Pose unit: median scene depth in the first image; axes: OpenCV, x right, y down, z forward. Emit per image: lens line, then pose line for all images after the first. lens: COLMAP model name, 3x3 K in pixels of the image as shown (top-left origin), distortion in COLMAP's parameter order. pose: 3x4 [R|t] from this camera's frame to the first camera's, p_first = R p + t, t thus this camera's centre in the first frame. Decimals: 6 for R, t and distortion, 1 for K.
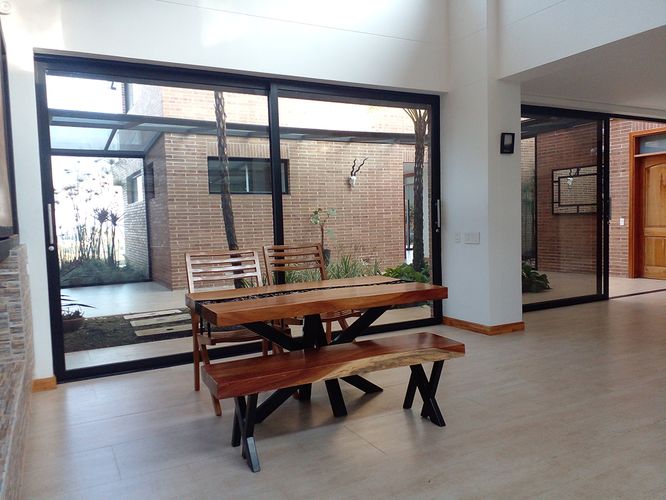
lens RADIAL K [[516.7, 0, 332.5], [0, 516.7, 258.2], [0, 0, 1]] dist [0.143210, -0.283393]
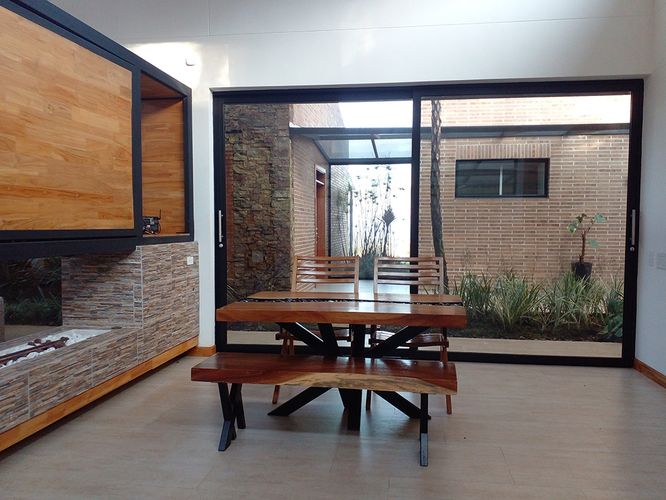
lens RADIAL K [[544.0, 0, 341.0], [0, 544.0, 252.4], [0, 0, 1]] dist [0.008157, -0.001512]
pose [[0.810266, 0.060817, -0.582898, 0.205748], [-0.068883, 0.997590, 0.008332, -0.015034], [0.582000, 0.033401, 0.812503, 0.046428]]
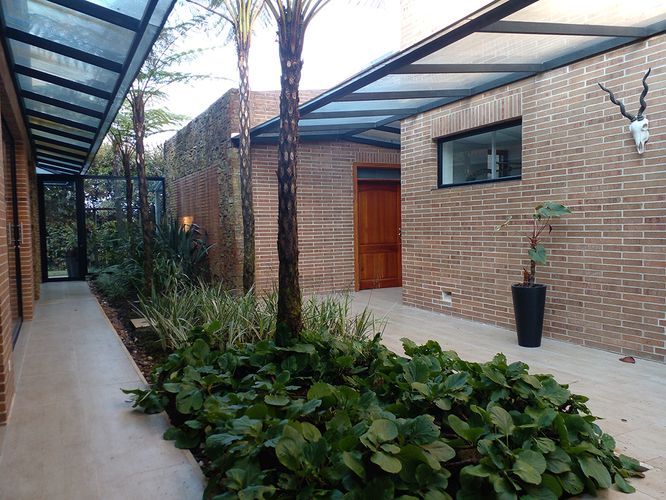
lens RADIAL K [[544.0, 0, 341.0], [0, 544.0, 252.4], [0, 0, 1]] dist [0.008157, -0.001512]
pose [[-0.008508, 0.070642, -0.997465, 0.584333], [-0.063476, 0.995452, 0.071041, -0.084670], [0.997947, 0.063920, -0.003985, 0.934435]]
